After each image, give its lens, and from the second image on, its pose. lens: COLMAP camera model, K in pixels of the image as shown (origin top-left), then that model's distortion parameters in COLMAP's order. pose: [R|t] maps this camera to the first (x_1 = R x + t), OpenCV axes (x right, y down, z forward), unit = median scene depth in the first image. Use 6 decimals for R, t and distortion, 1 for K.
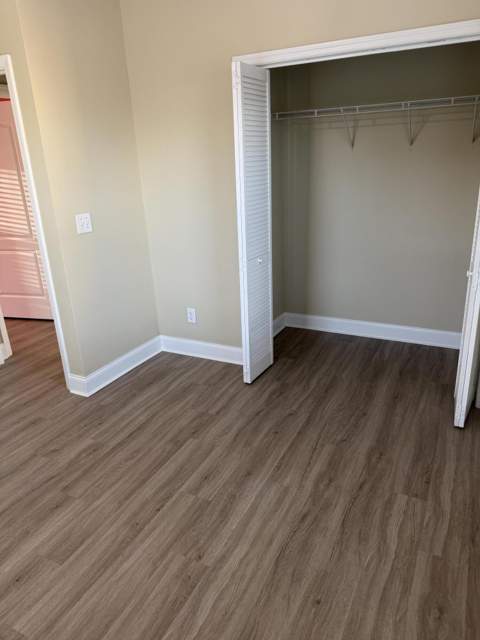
lens RADIAL K [[448.2, 0, 243.9], [0, 448.2, 318.5], [0, 0, 1]] dist [-0.000374, -0.008040]
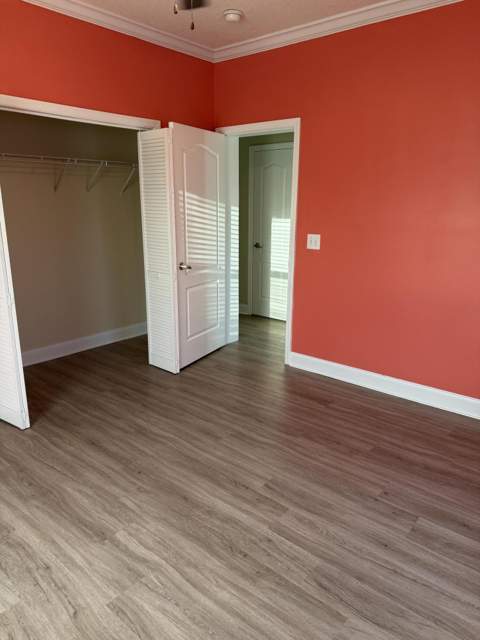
lens RADIAL K [[448.2, 0, 238.2], [0, 448.2, 325.6], [0, 0, 1]] dist [-0.000374, -0.008040]
pose [[0.214712, -0.190934, 0.957833, -1.447330], [0.356166, 0.928477, 0.105243, -0.145861], [-0.909420, 0.318551, 0.267359, 0.716687]]
